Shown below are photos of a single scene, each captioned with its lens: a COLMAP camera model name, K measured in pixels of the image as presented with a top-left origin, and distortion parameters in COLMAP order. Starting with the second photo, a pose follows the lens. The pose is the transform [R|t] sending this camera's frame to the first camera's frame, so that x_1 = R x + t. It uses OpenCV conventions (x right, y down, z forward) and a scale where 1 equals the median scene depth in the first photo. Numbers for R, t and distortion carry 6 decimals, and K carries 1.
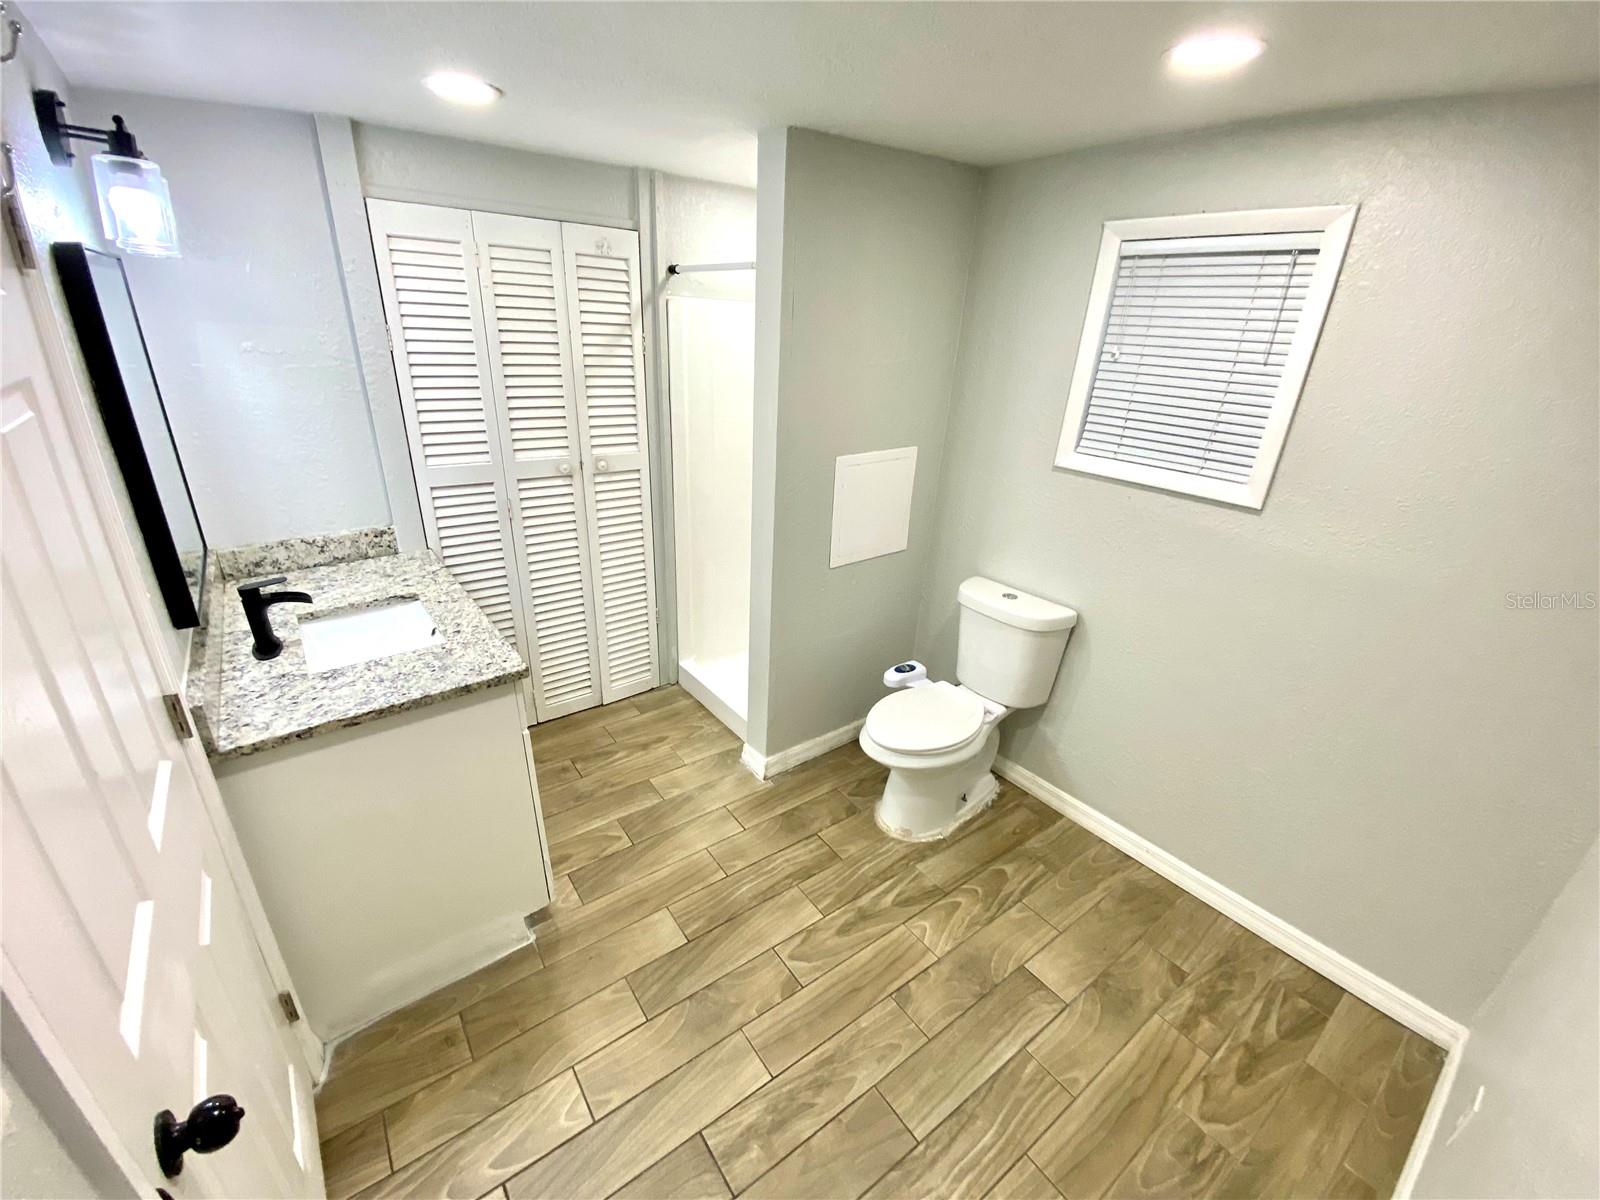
lens RADIAL K [[647.2, 0, 802.7], [0, 647.2, 616.2], [0, 0, 1]] dist [0.000277, -0.021038]
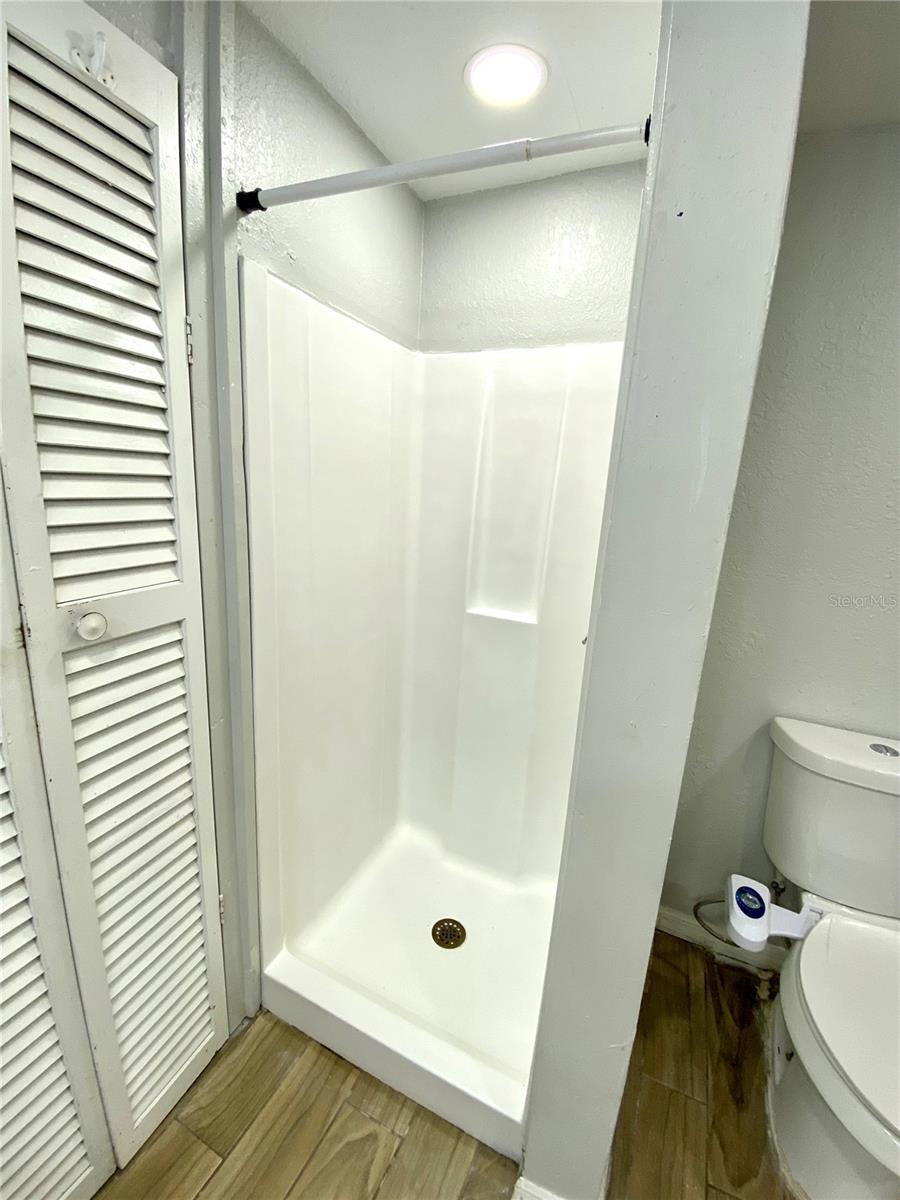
lens RADIAL K [[488.4, 0, 450.3], [0, 488.4, 592.0], [0, 0, 1]] dist [0.018218, -0.019695]
pose [[0.886536, -0.097555, 0.452258, -0.284533], [0.169321, 0.978114, -0.120925, -0.207275], [-0.430564, 0.183781, 0.883651, 0.740498]]
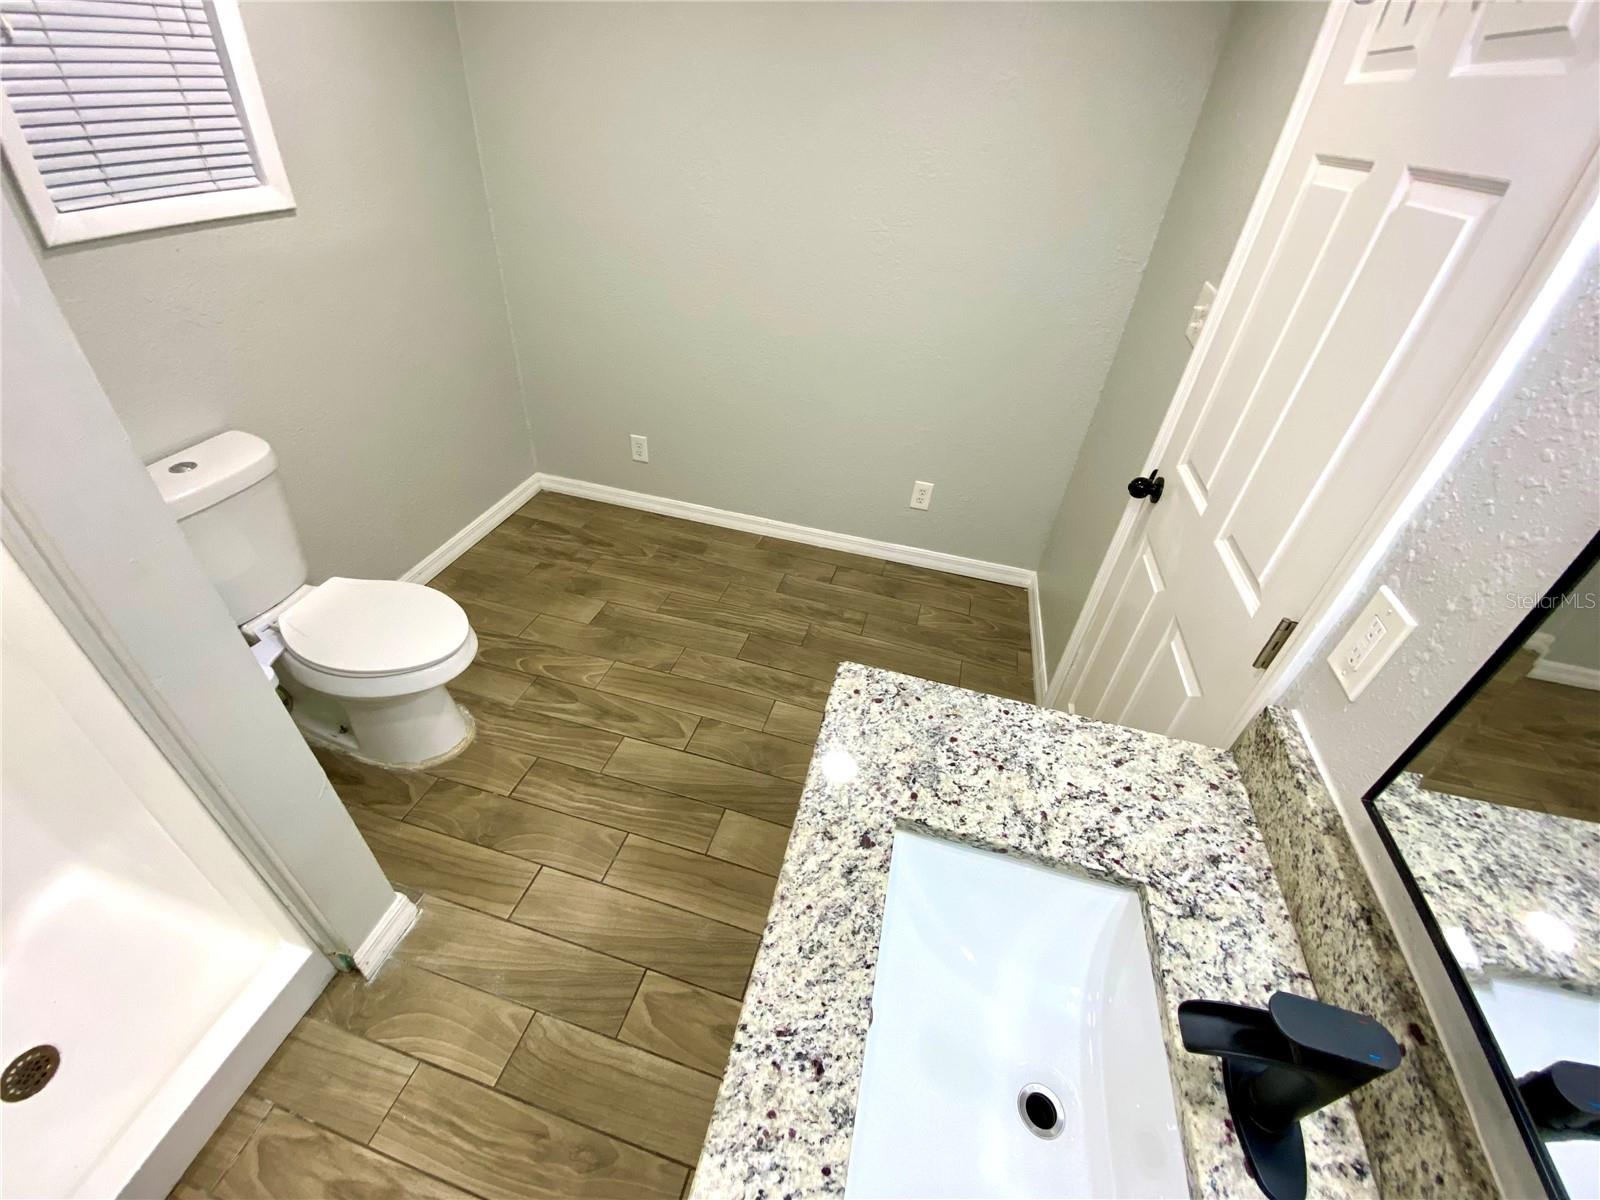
lens RADIAL K [[651.2, 0, 783.2], [0, 651.2, 602.1], [0, 0, 1]] dist [0.018218, -0.019695]
pose [[-0.595462, -0.555998, 0.579906, -0.505754], [0.239175, 0.566413, 0.788652, -0.337285], [-0.766955, 0.608311, -0.204296, 0.778696]]
